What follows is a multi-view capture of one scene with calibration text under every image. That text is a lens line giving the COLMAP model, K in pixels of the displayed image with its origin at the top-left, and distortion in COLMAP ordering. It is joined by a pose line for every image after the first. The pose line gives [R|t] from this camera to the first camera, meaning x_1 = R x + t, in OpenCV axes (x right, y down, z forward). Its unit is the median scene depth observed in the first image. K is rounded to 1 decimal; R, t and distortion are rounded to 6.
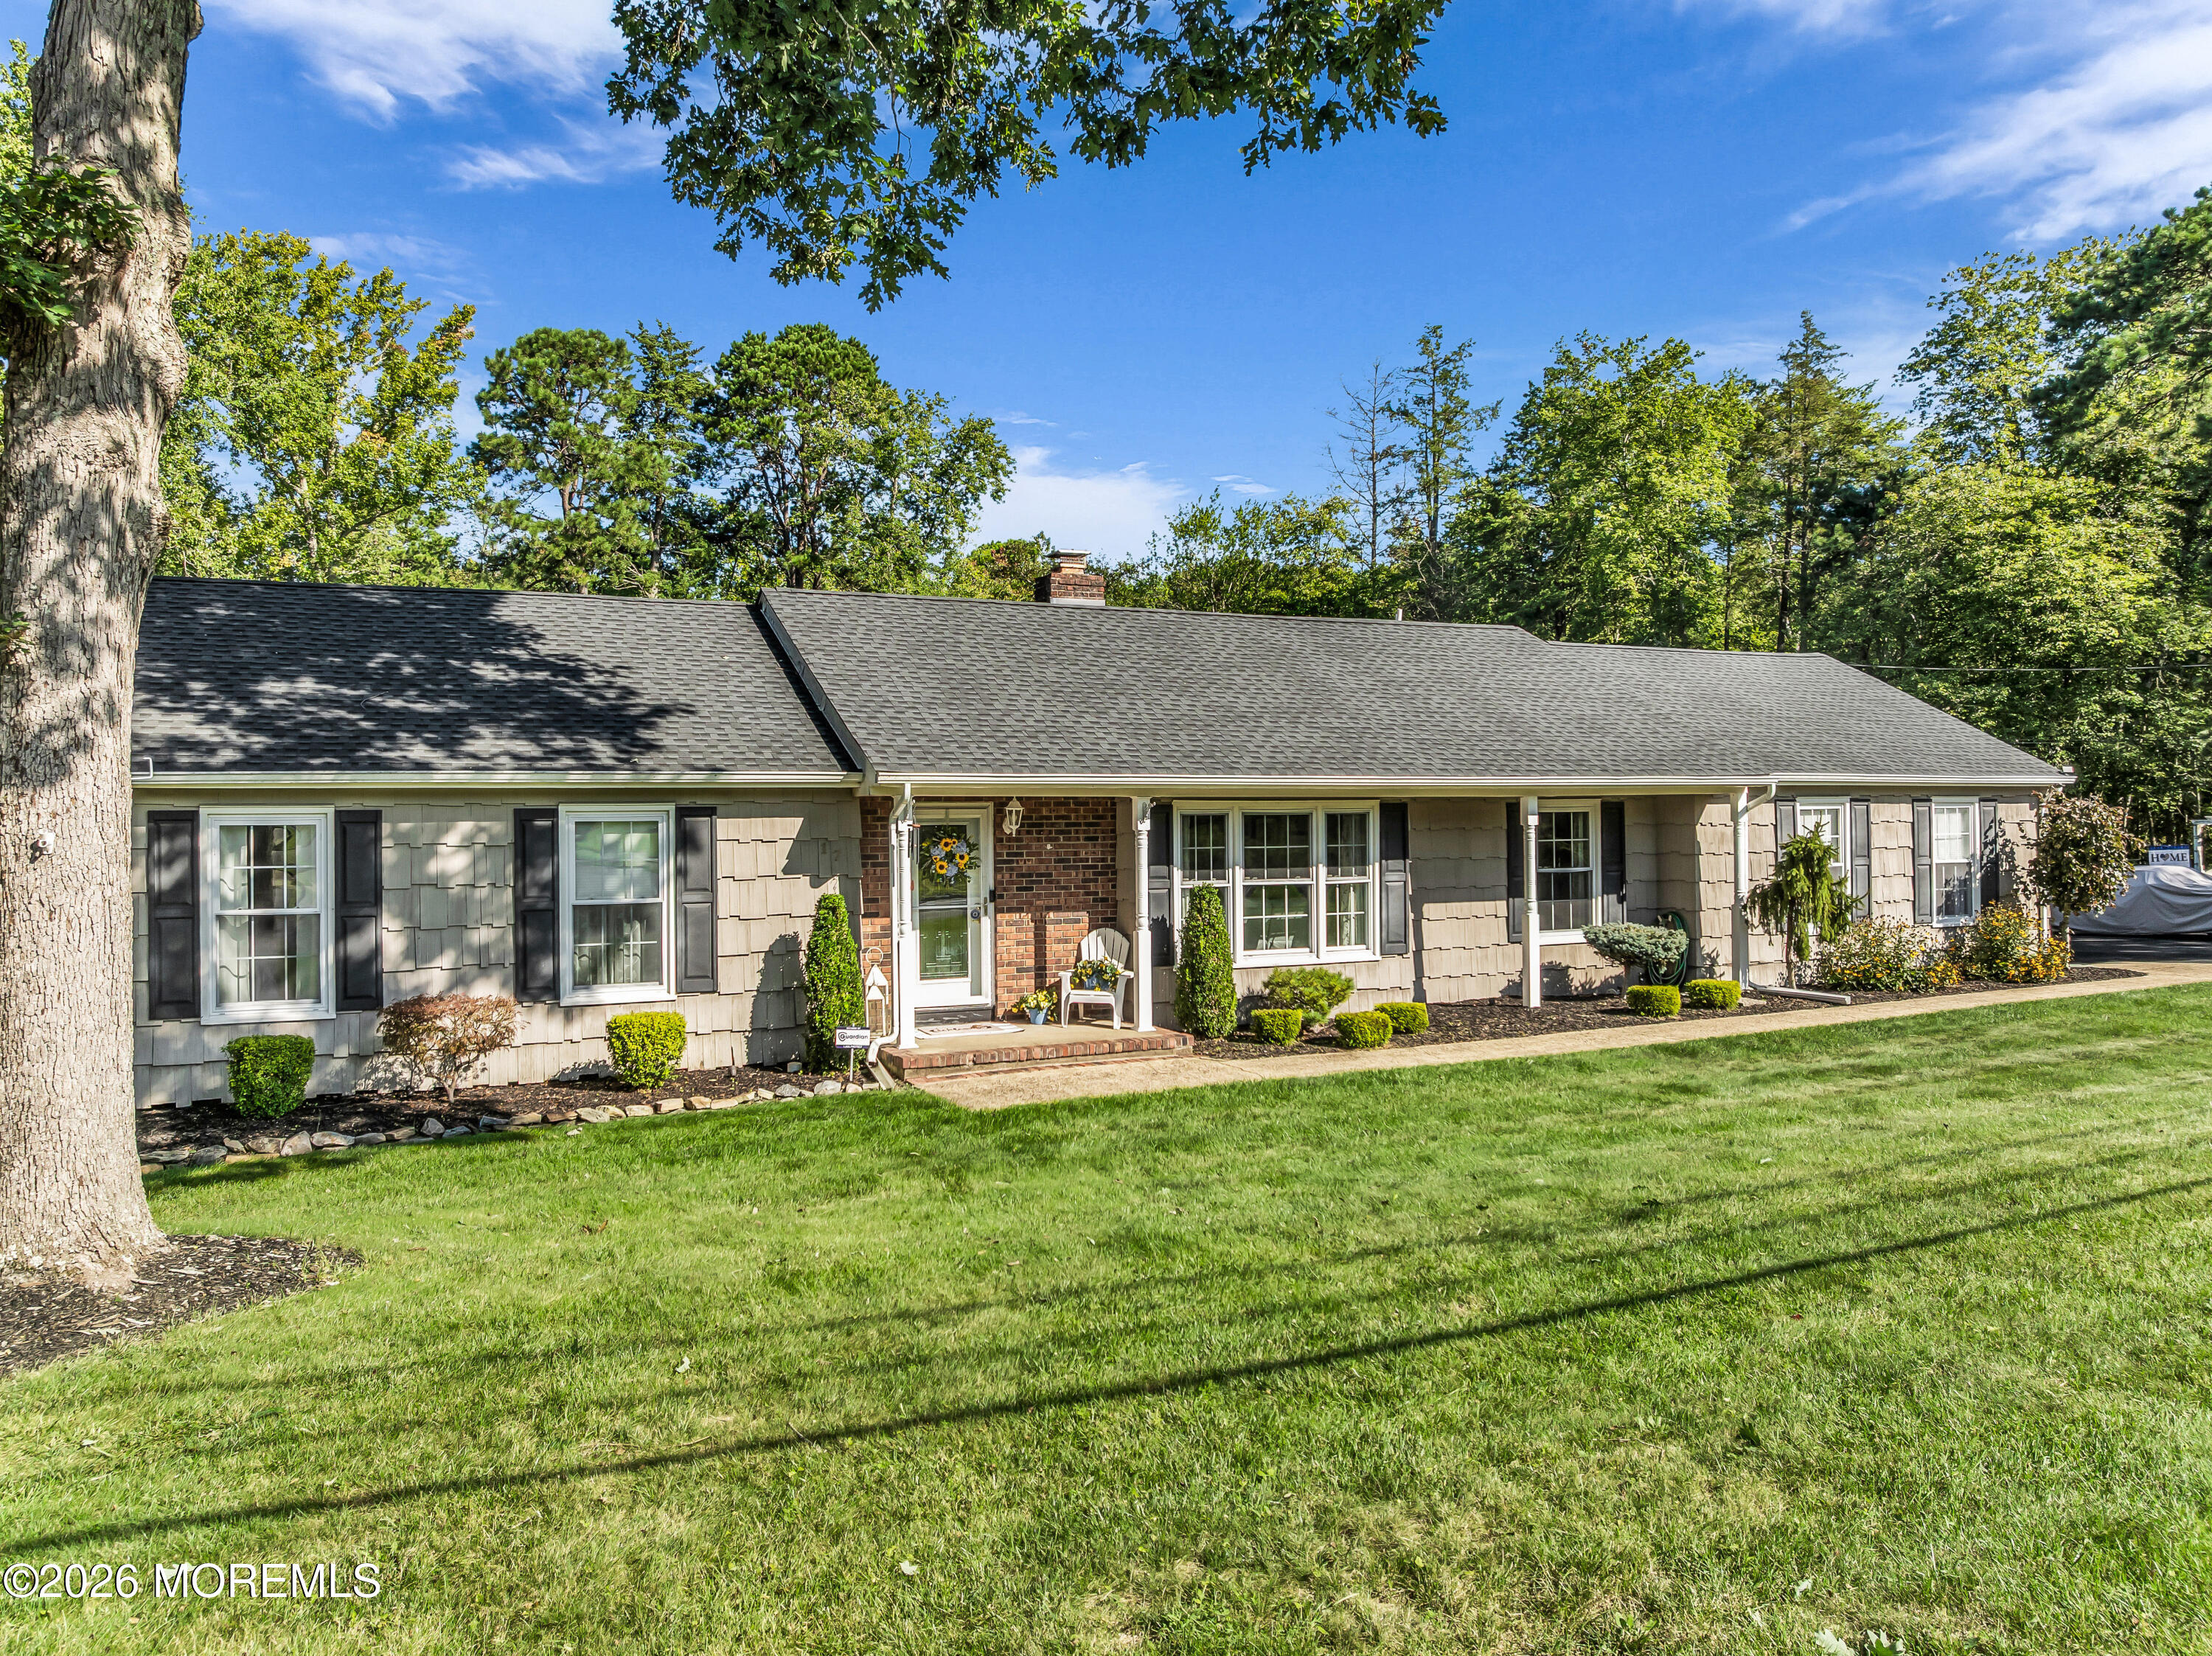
lens RADIAL K [[1563.0, 0, 1111.6], [0, 1563.0, 828.3], [0, 0, 1]] dist [-0.035546, 0.000069]
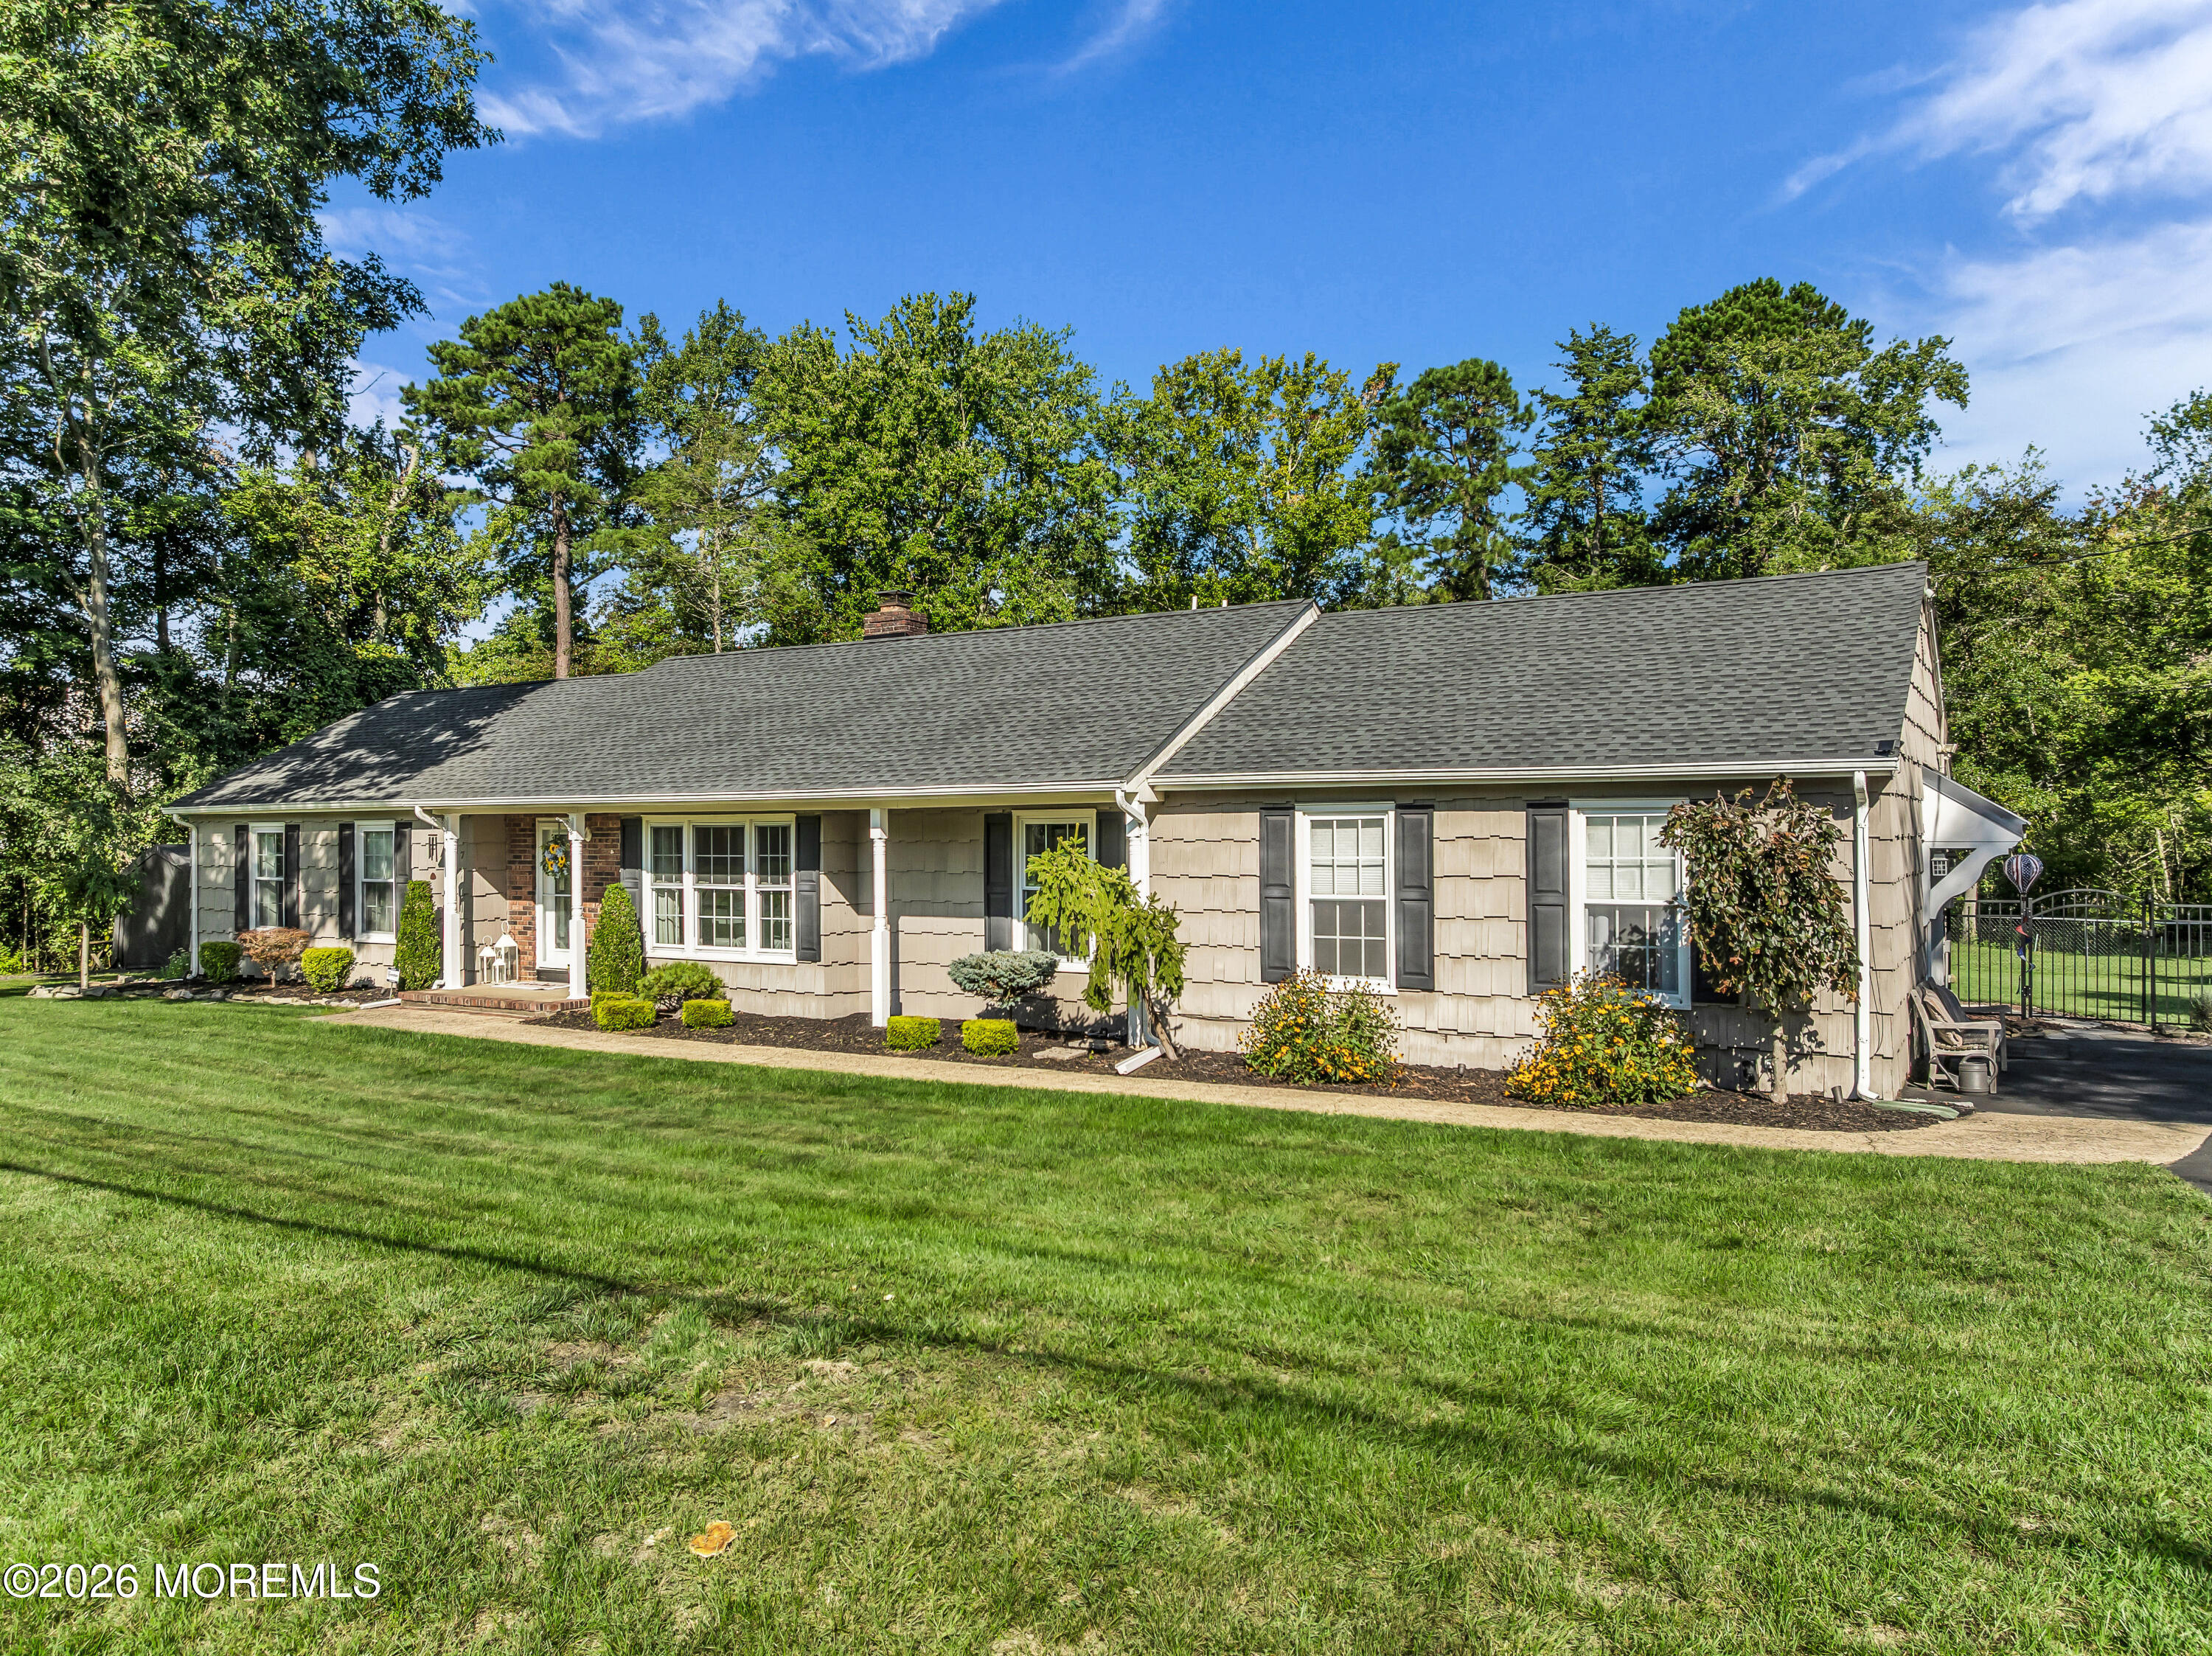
lens RADIAL K [[1572.4, 0, 1106.6], [0, 1572.4, 814.3], [0, 0, 1]] dist [-0.045293, 0.019423]
pose [[0.554280, -0.001587, -0.832329, 1.258568], [-0.001174, 0.999996, -0.002689, -0.016173], [0.832330, 0.002467, 0.554276, 0.628253]]
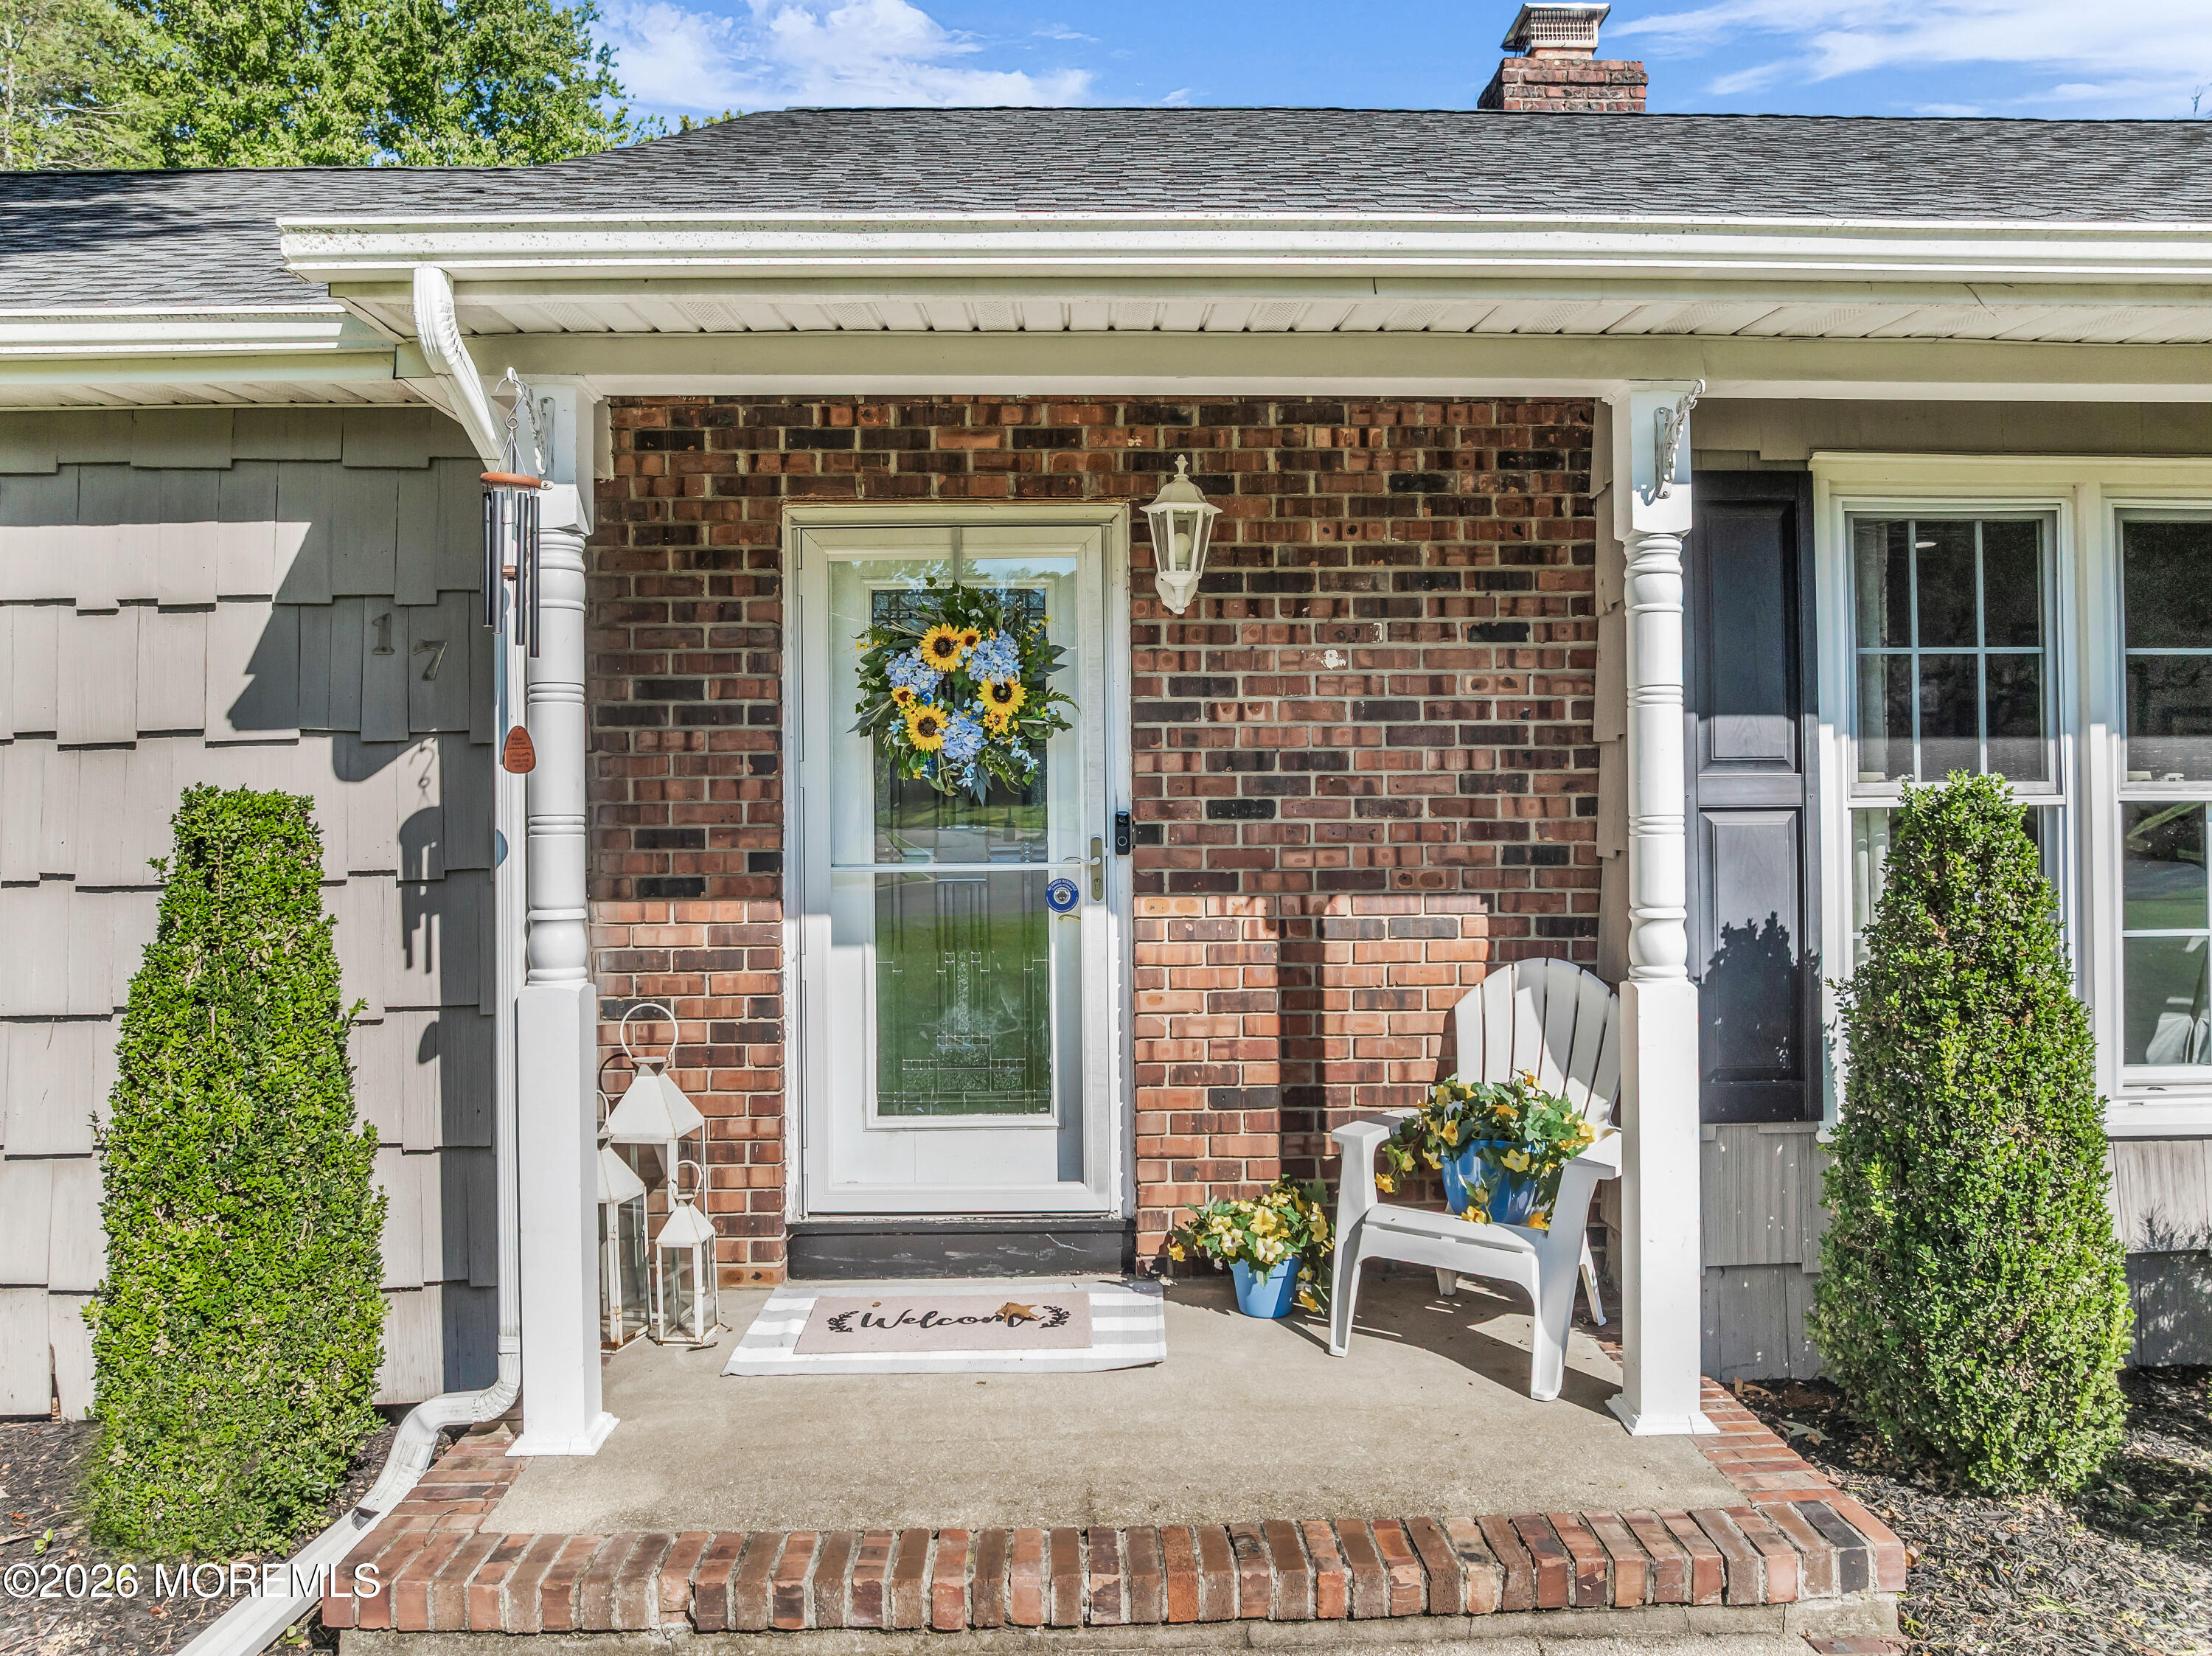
lens RADIAL K [[1581.9, 0, 1106.7], [0, 1581.9, 785.9], [0, 0, 1]] dist [-0.053272, -0.001678]
pose [[0.914028, -0.004881, -0.405621, 0.037076], [-0.003157, 0.999812, -0.019147, 0.039874], [0.405638, 0.018781, 0.913841, 0.727548]]
